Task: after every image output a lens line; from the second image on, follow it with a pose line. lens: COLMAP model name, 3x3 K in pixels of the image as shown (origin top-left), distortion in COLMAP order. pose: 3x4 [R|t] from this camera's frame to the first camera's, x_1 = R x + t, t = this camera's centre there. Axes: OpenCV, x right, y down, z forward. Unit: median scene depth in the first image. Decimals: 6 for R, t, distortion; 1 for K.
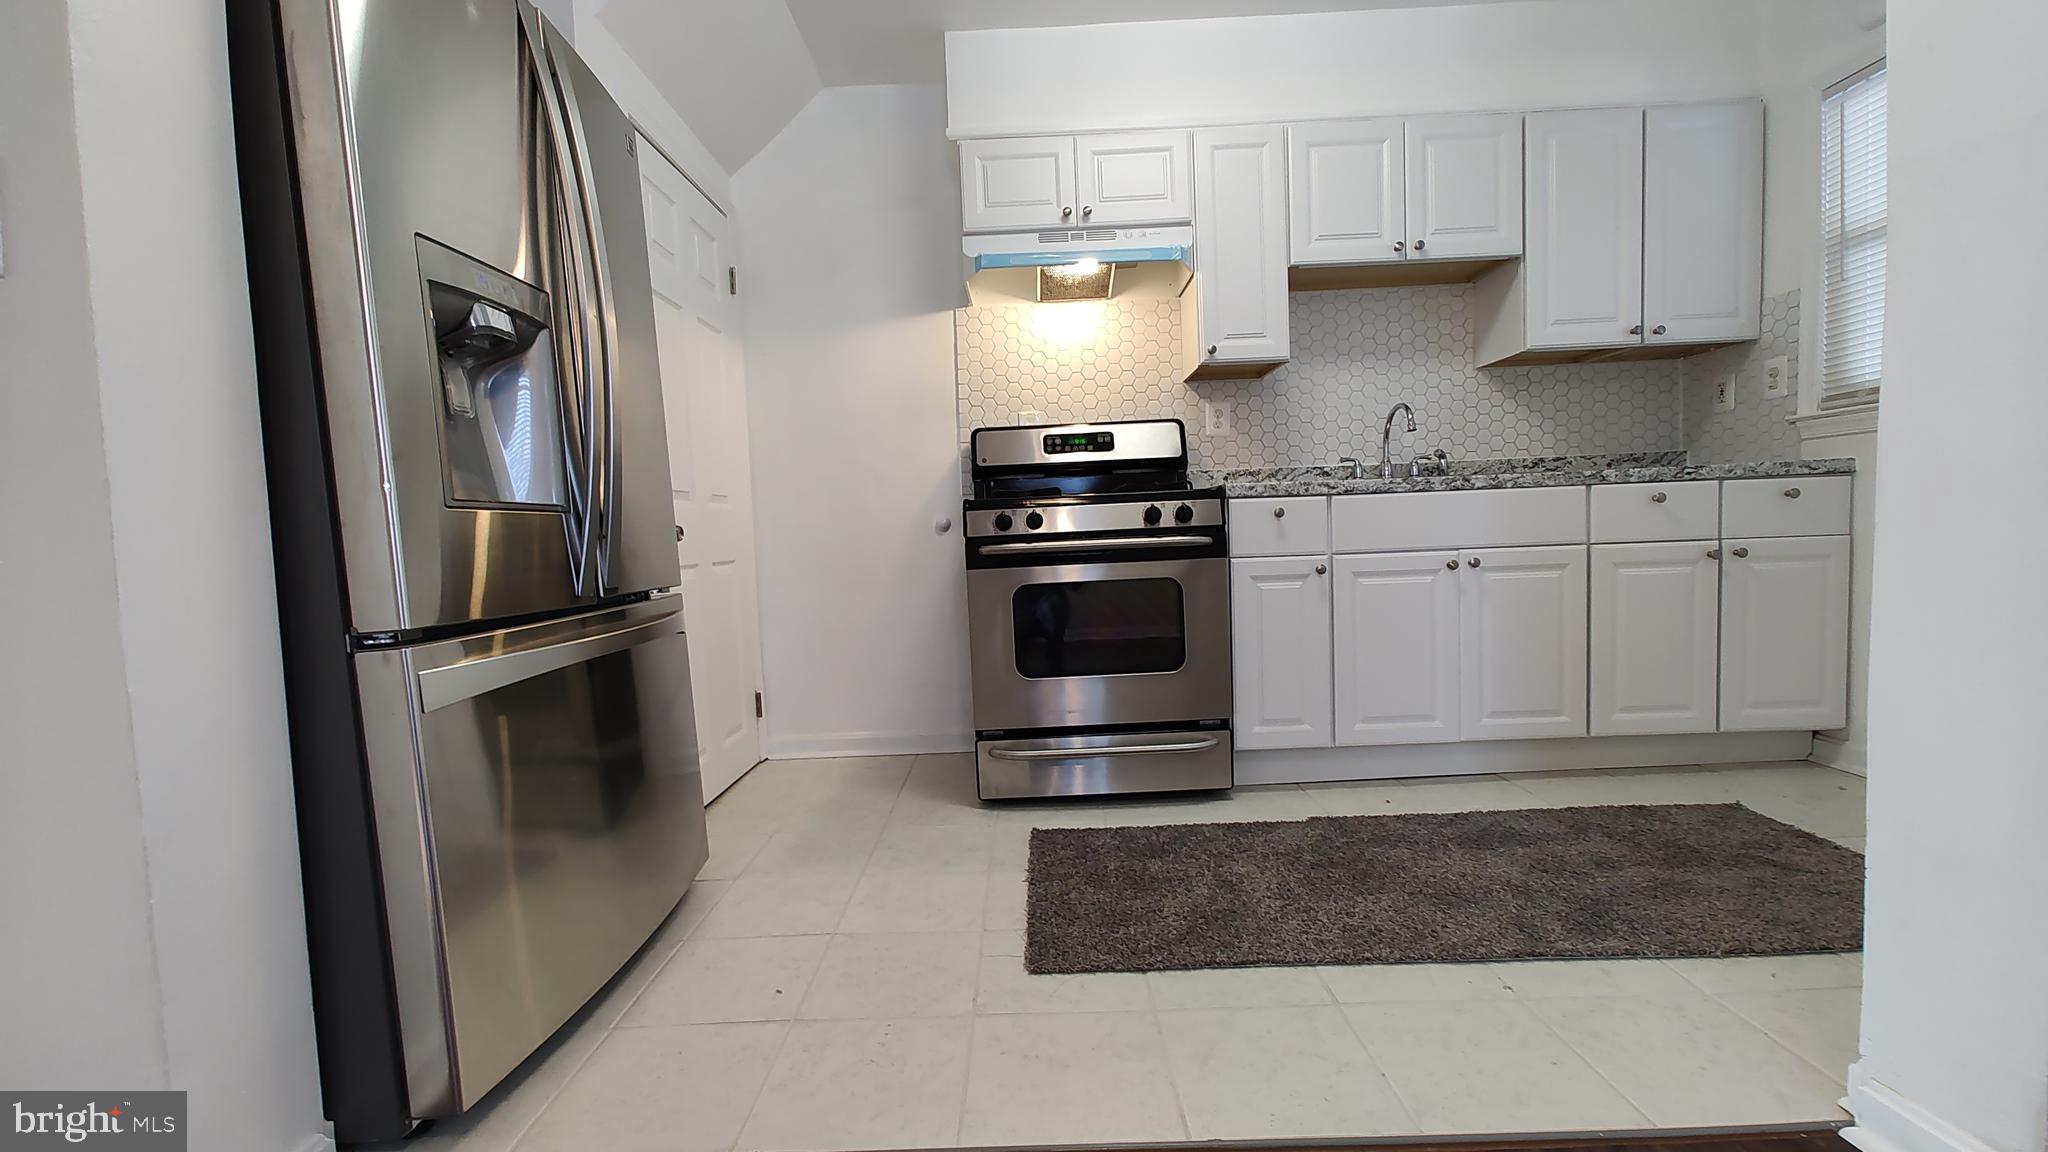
lens RADIAL K [[853.7, 0, 1018.6], [0, 853.7, 574.3], [0, 0, 1]] dist [0.009486, -0.000815]
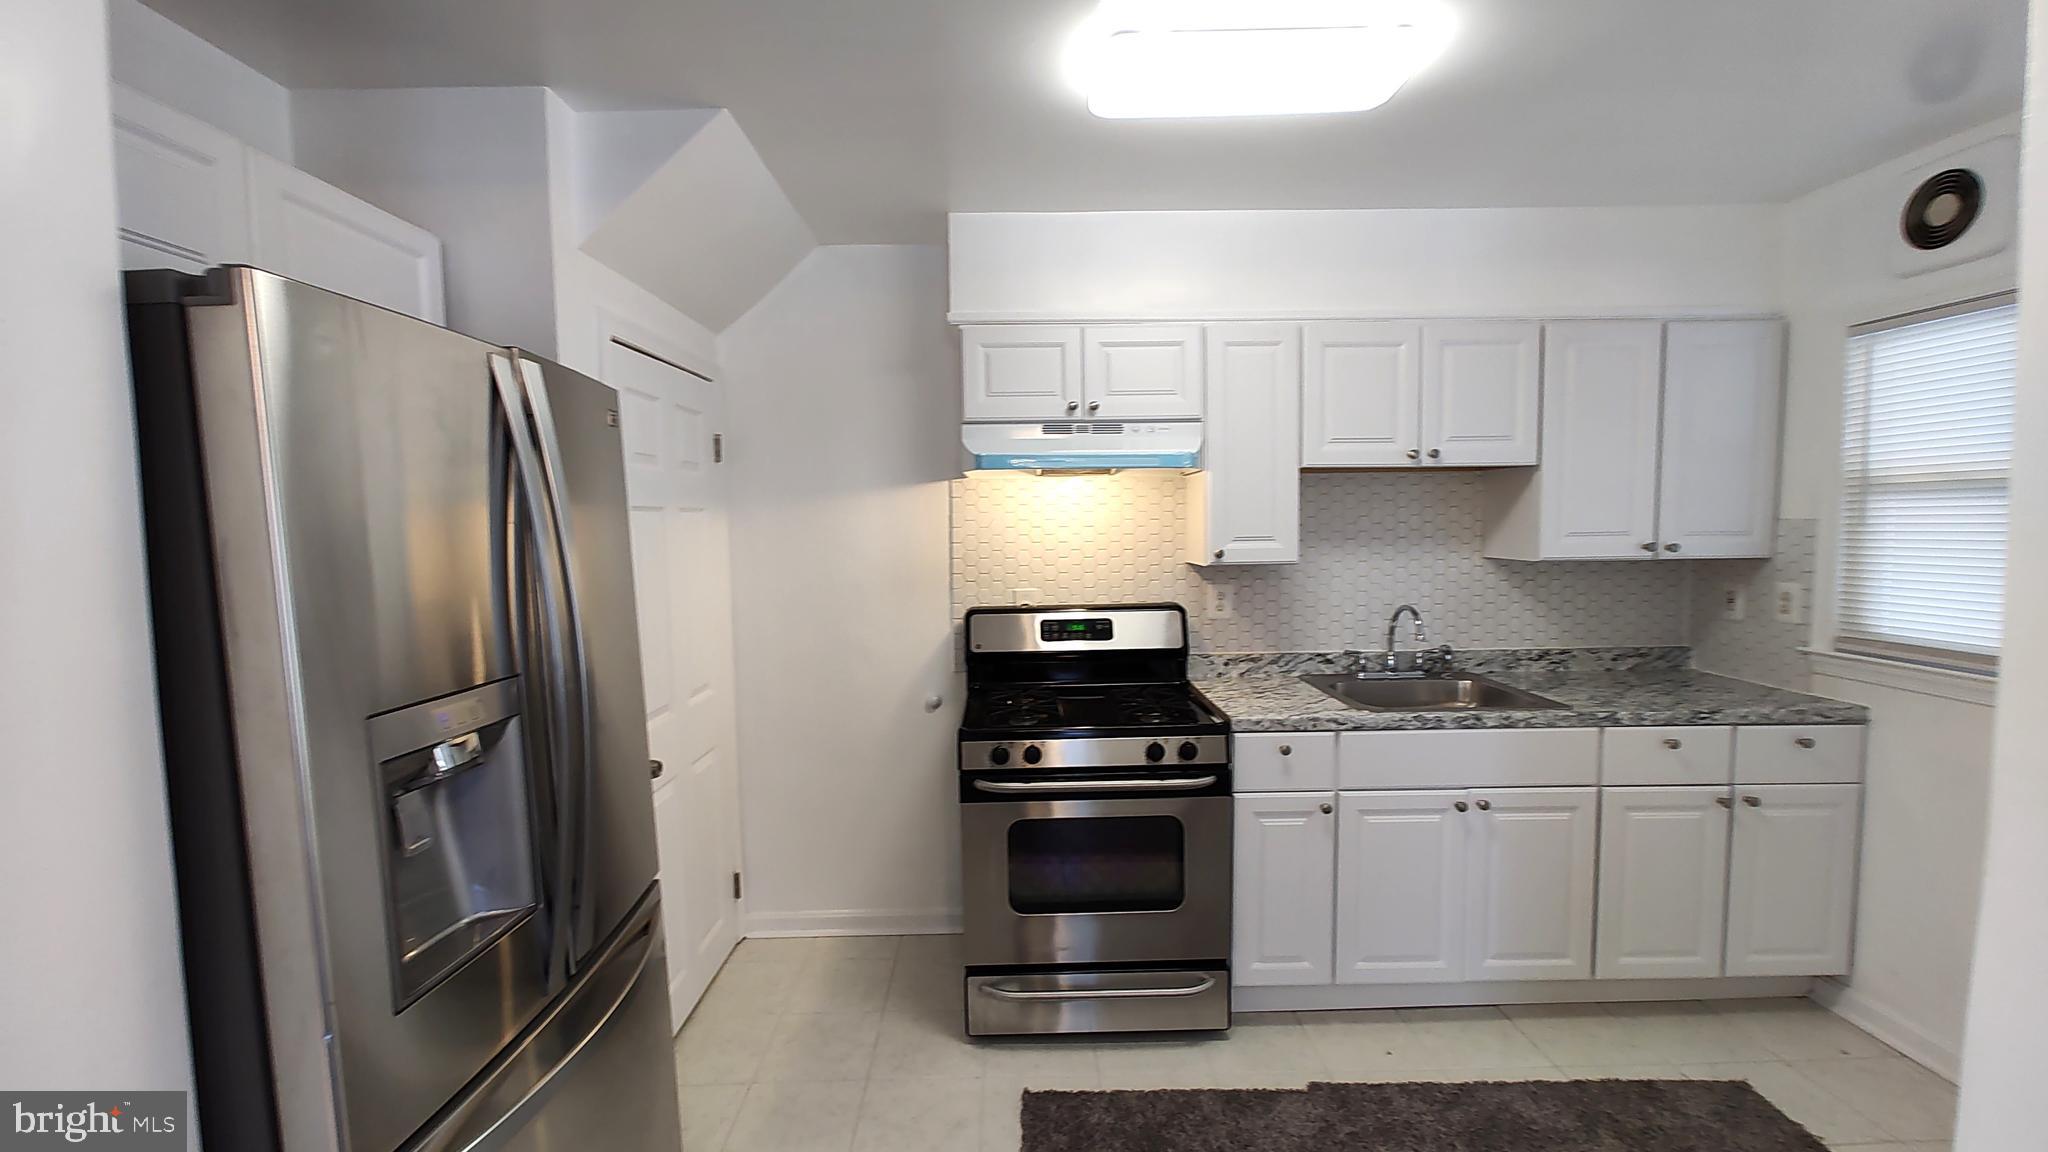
lens RADIAL K [[853.7, 0, 1019.7], [0, 853.7, 569.9], [0, 0, 1]] dist [0.009486, -0.000815]
pose [[0.999333, 0.024167, 0.027378, -0.025831], [-0.024594, 0.999580, 0.015352, -0.273353], [-0.026995, -0.016015, 0.999507, 0.045399]]
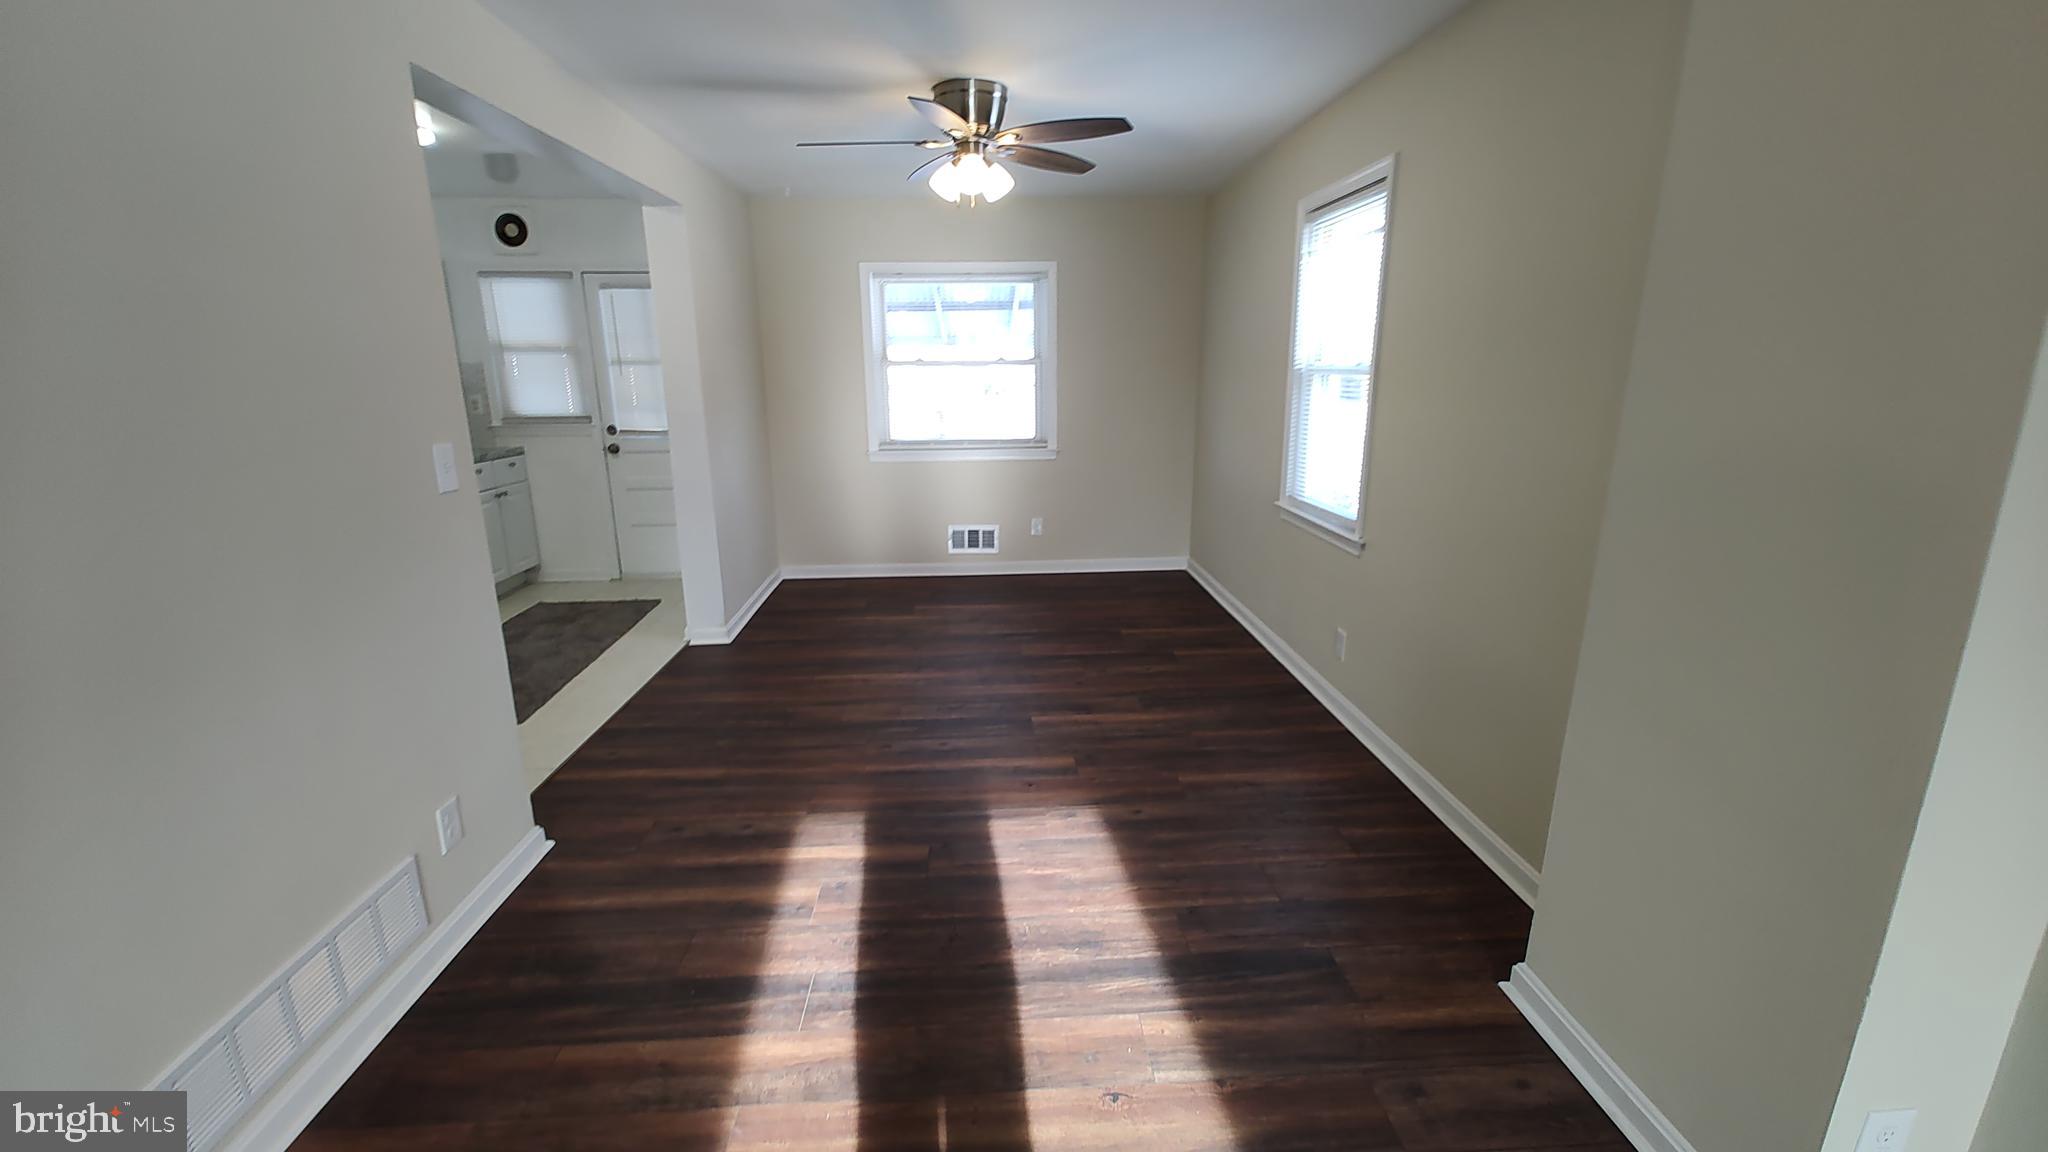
lens RADIAL K [[853.7, 0, 1017.5], [0, 853.7, 569.9], [0, 0, 1]] dist [0.009486, -0.000815]
pose [[-0.078663, -0.196917, 0.977259, -1.356873], [0.060835, 0.977522, 0.201867, -0.187115], [-0.995043, 0.075331, -0.064916, -0.124302]]
